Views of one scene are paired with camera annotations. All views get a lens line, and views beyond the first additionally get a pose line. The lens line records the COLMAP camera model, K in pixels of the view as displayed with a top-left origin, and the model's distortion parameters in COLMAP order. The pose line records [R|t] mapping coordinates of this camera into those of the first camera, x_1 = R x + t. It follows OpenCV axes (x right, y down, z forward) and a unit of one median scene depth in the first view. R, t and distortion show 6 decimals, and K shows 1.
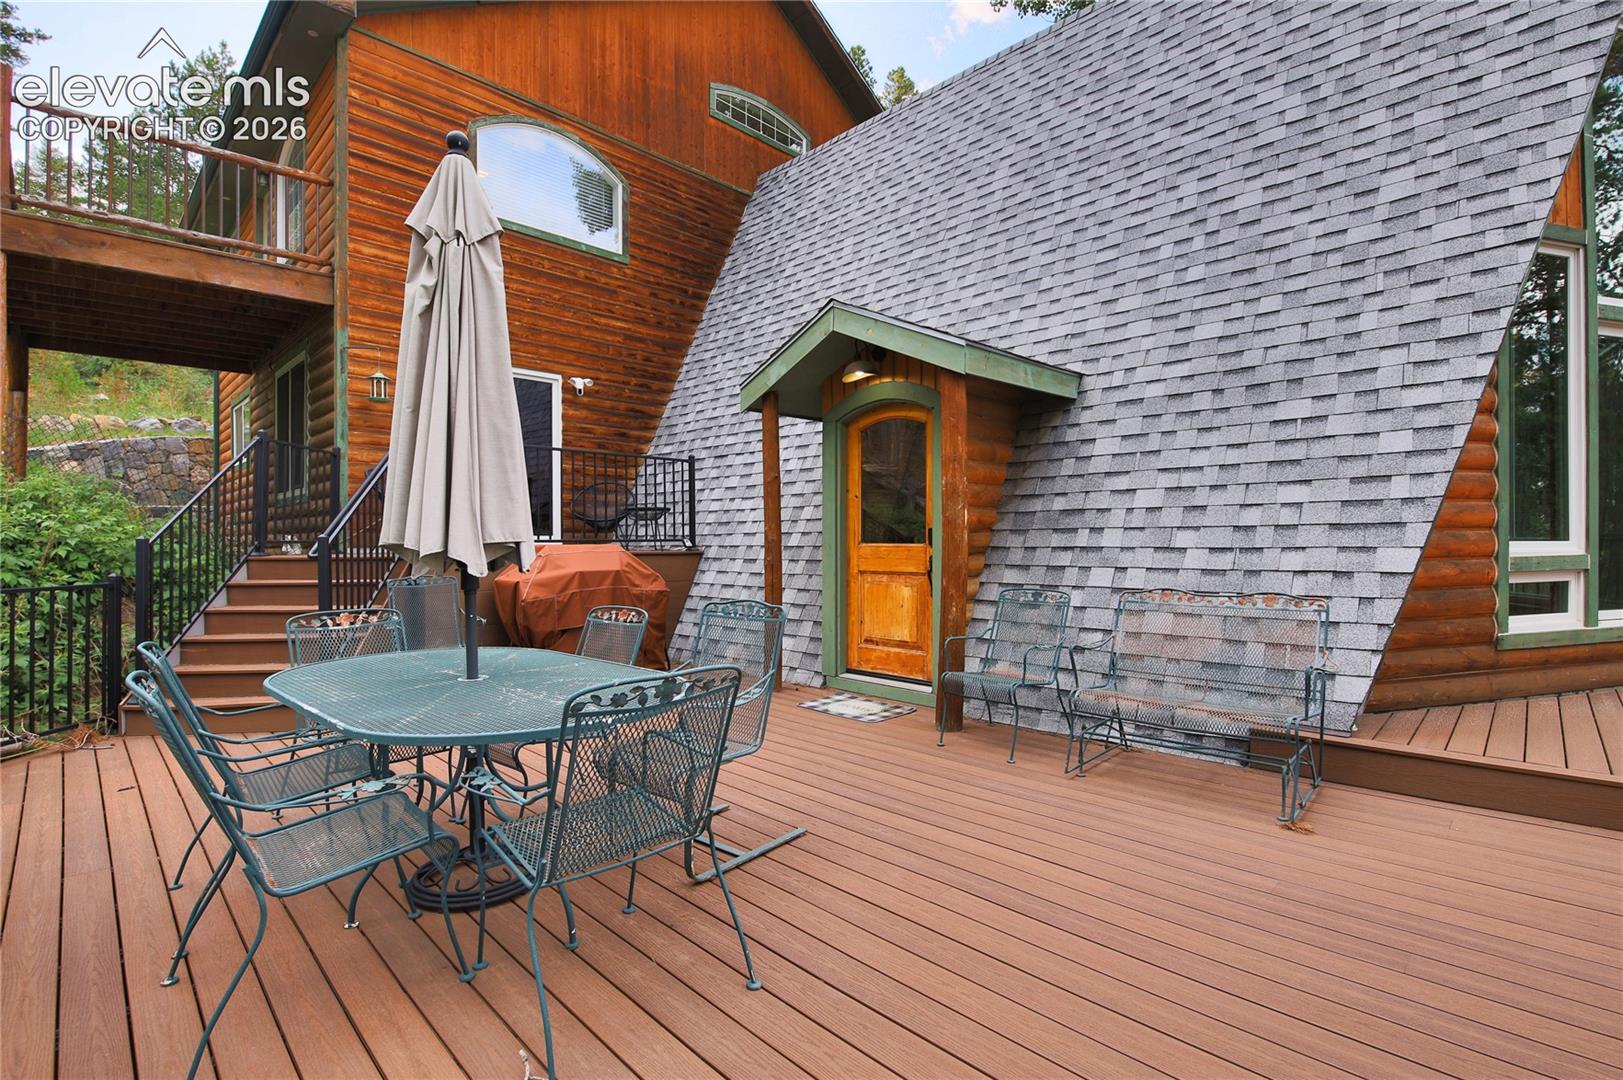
lens RADIAL K [[709.4, 0, 774.3], [0, 709.4, 535.0], [0, 0, 1]] dist [0.001271, -0.008351]
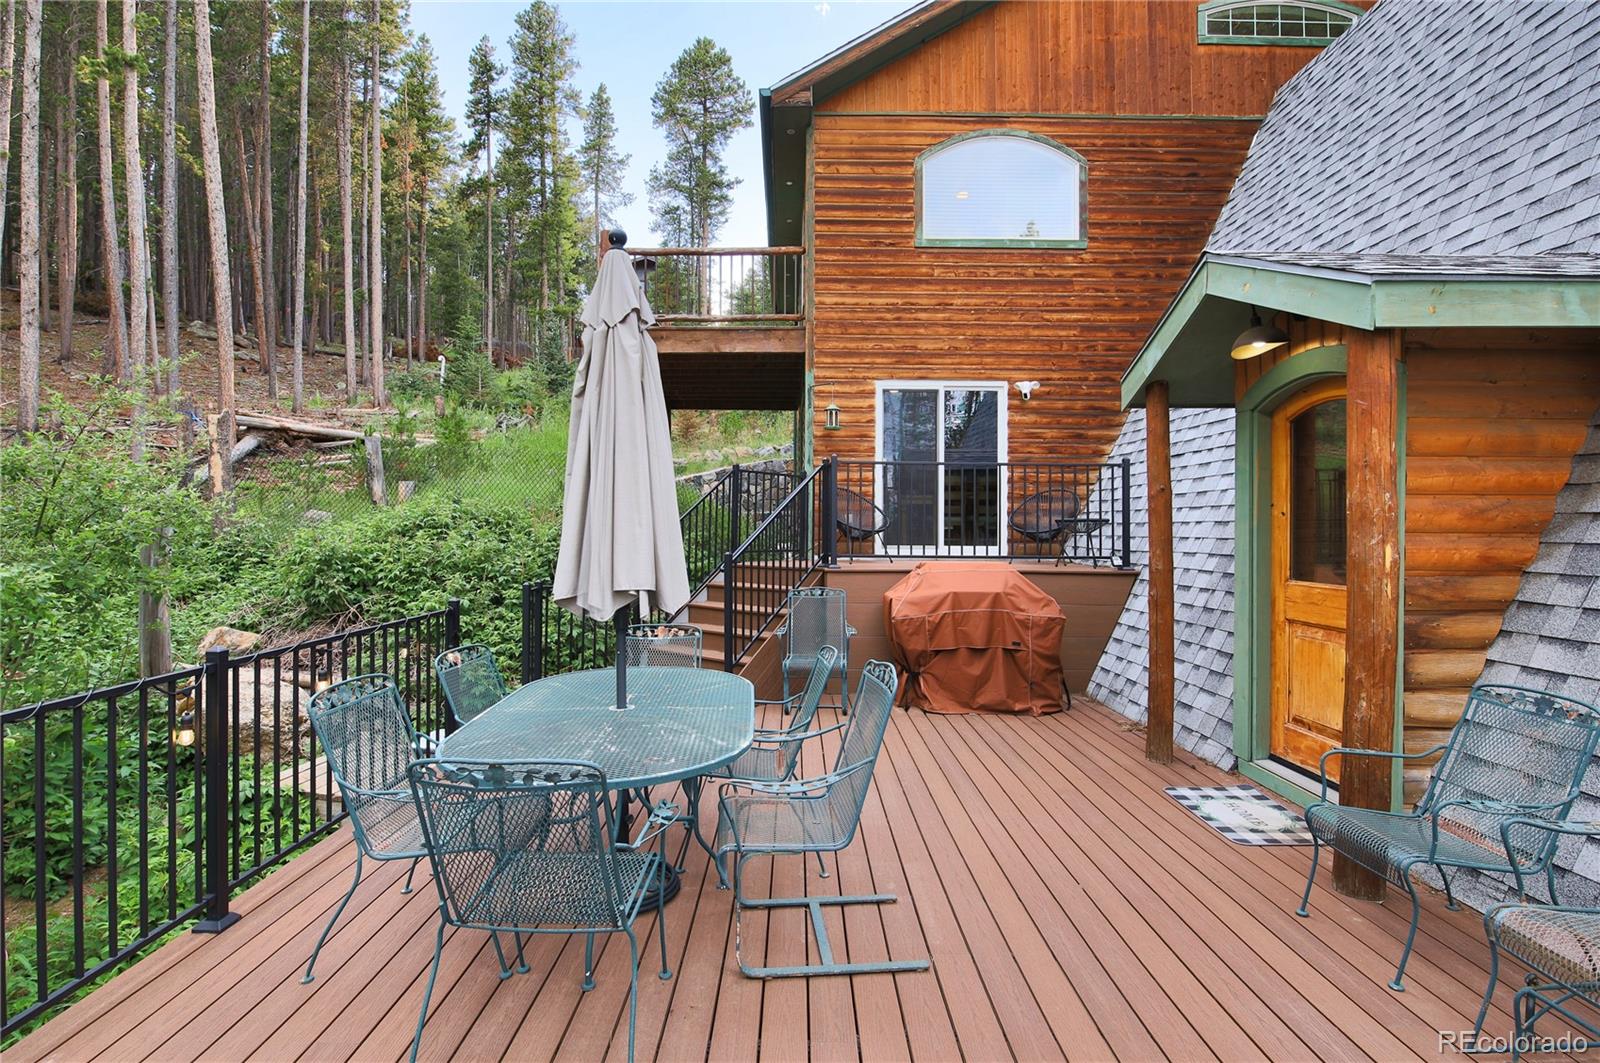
lens RADIAL K [[699.3, 0, 763.3], [0, 699.3, 526.5], [0, 0, 1]] dist [0.001271, -0.008351]
pose [[0.739441, -0.000640, -0.673221, 0.121249], [-0.006674, 0.999943, -0.008281, -0.019229], [0.673189, 0.010616, 0.739395, 0.081224]]
